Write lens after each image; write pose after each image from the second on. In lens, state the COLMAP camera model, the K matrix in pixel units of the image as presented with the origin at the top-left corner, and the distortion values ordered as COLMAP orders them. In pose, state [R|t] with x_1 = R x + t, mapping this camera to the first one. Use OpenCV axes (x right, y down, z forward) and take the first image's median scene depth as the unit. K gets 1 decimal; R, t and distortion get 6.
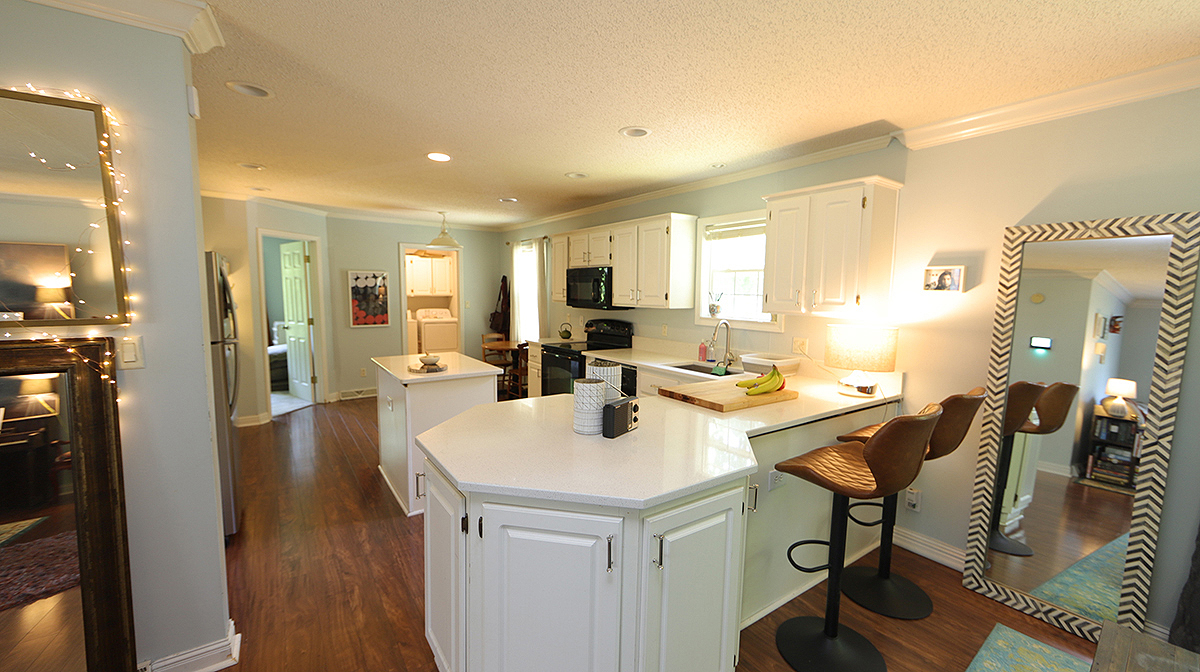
lens RADIAL K [[465.2, 0, 600.0], [0, 465.2, 336.0], [0, 0, 1]] dist [0.001138, 0.000125]
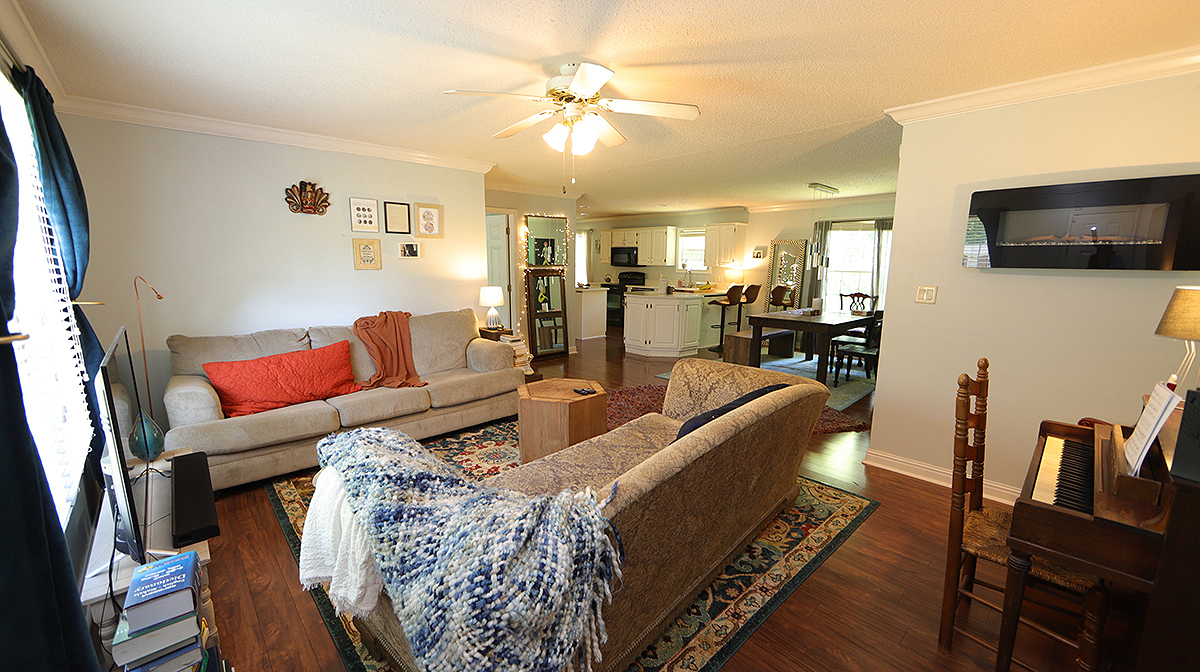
lens RADIAL K [[465.2, 0, 600.0], [0, 465.2, 336.0], [0, 0, 1]] dist [0.001138, 0.000125]
pose [[0.990462, -0.023236, 0.135812, -0.802954], [0.013672, 0.997388, 0.070930, 0.197077], [-0.137105, -0.068396, 0.988192, -2.078568]]
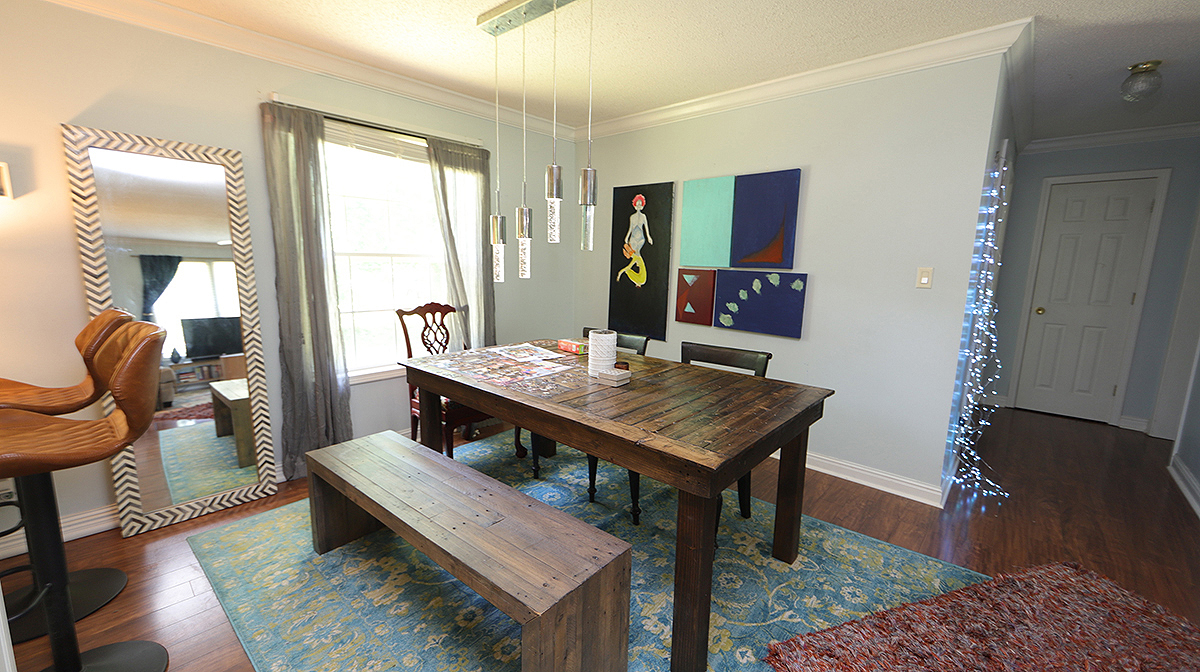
lens RADIAL K [[465.2, 0, 600.0], [0, 465.2, 336.0], [0, 0, 1]] dist [0.001138, 0.000125]
pose [[-0.203611, -0.171385, 0.963935, -0.192333], [0.065114, 0.980009, 0.187996, 0.045050], [-0.976884, 0.101044, -0.188381, 0.222746]]
